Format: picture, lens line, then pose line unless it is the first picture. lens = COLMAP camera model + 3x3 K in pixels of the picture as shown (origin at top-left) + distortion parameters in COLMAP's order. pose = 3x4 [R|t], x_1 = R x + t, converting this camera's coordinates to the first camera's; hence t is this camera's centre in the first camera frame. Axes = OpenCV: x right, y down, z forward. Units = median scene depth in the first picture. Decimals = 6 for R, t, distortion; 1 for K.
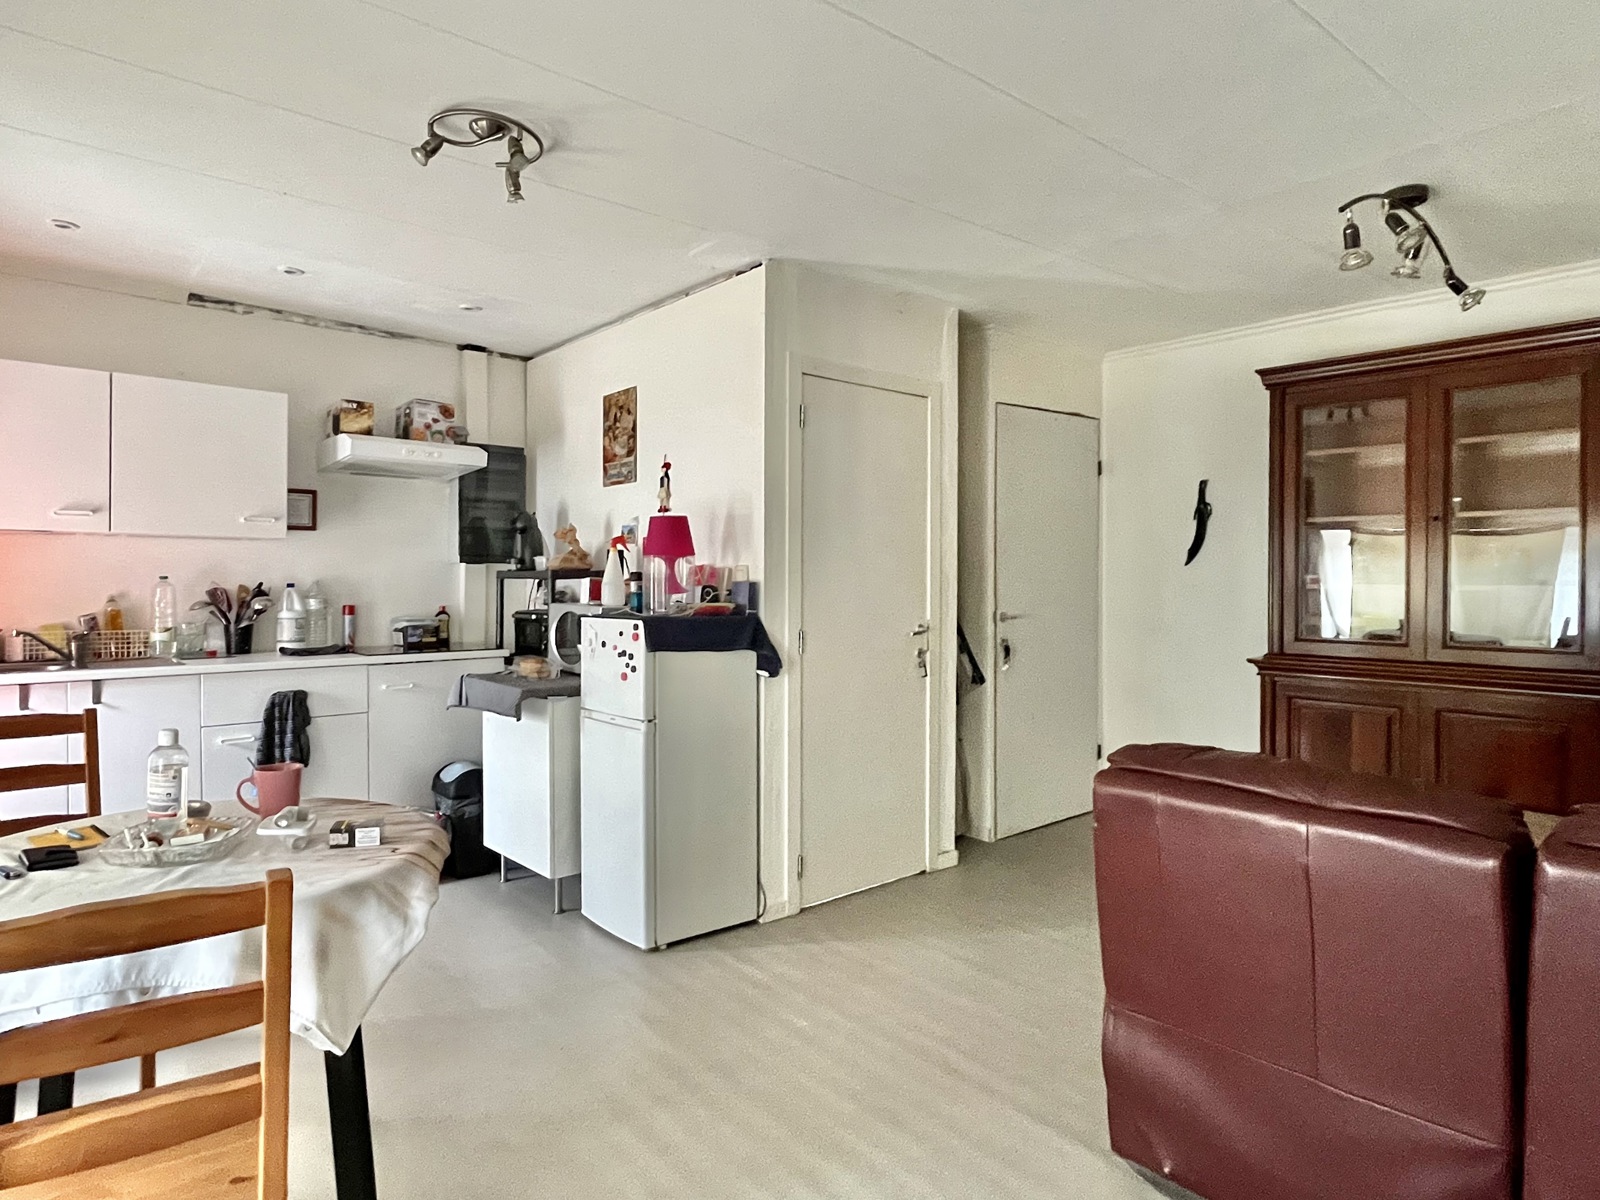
lens RADIAL K [[955.7, 0, 800.0], [0, 955.7, 596.8], [0, 0, 1]] dist [-0.004413, -0.000929]
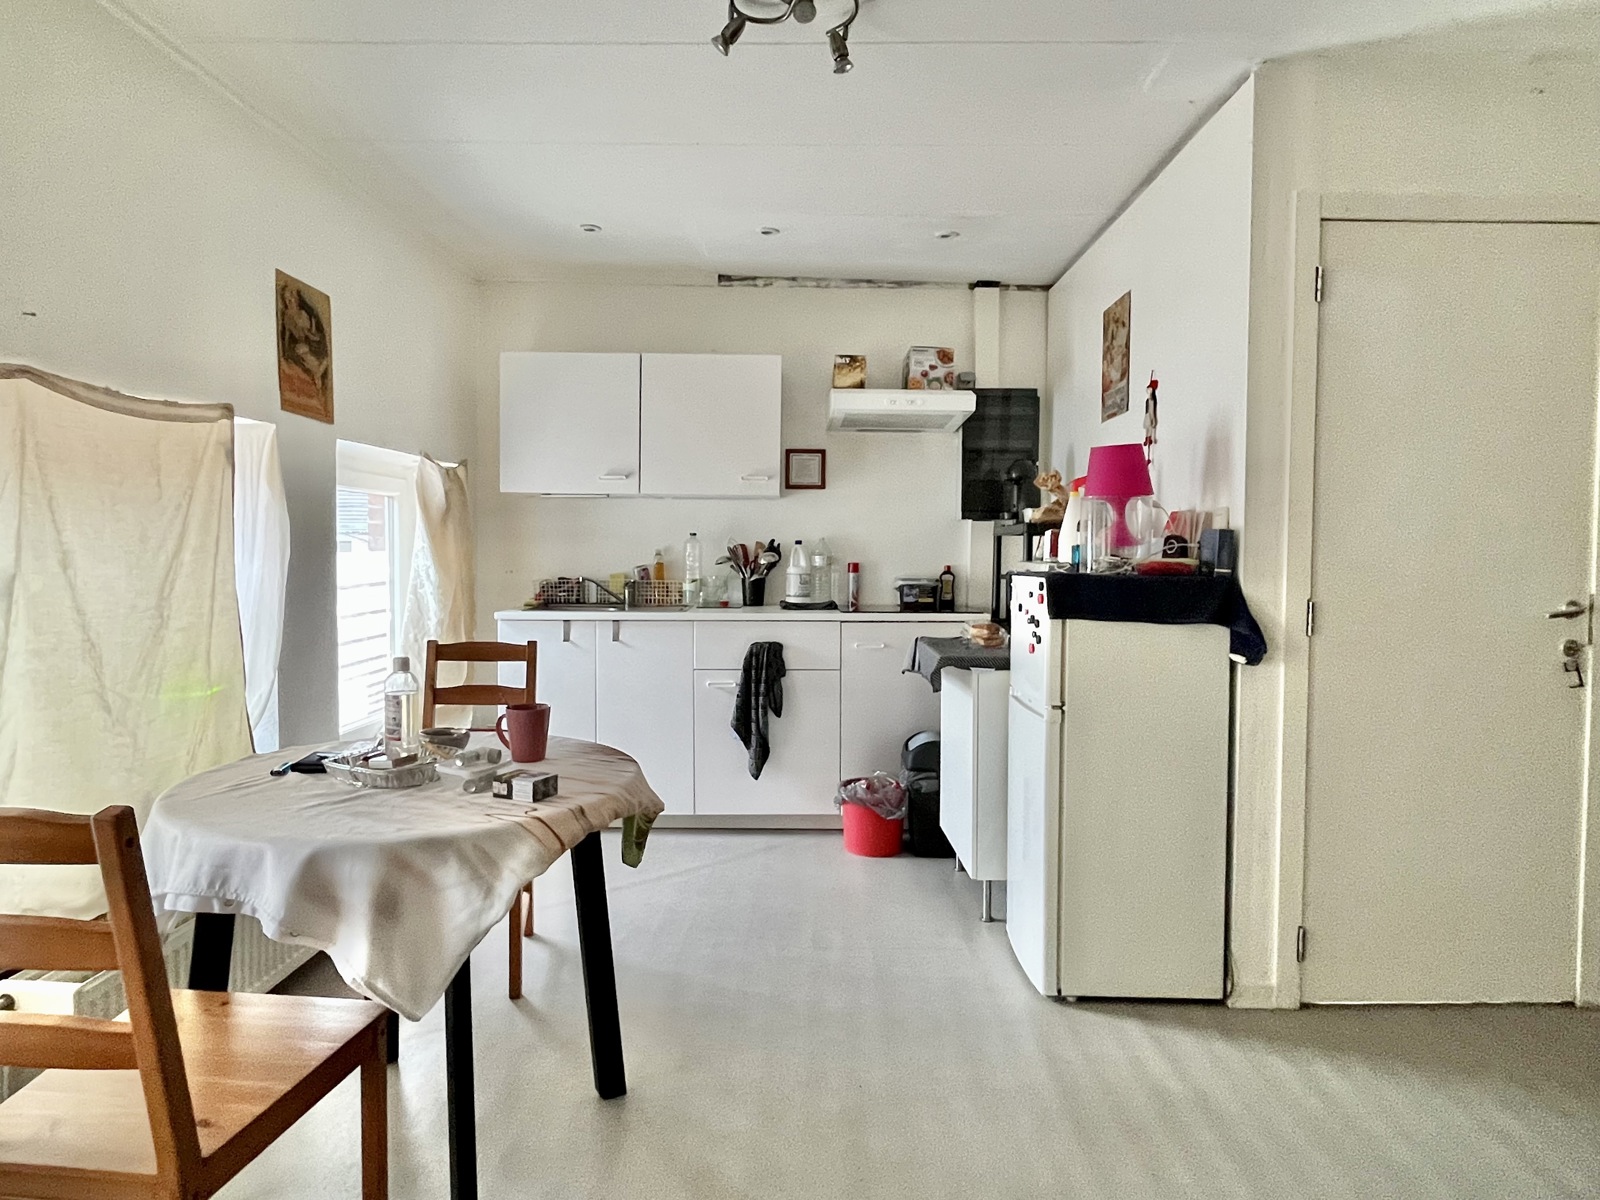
lens RADIAL K [[955.7, 0, 797.2], [0, 955.7, 590.7], [0, 0, 1]] dist [-0.004413, -0.000929]
pose [[0.754004, 0.028390, -0.656256, 0.166854], [-0.015437, 0.999556, 0.025504, 0.015799], [0.656688, -0.009100, 0.754107, 0.238511]]
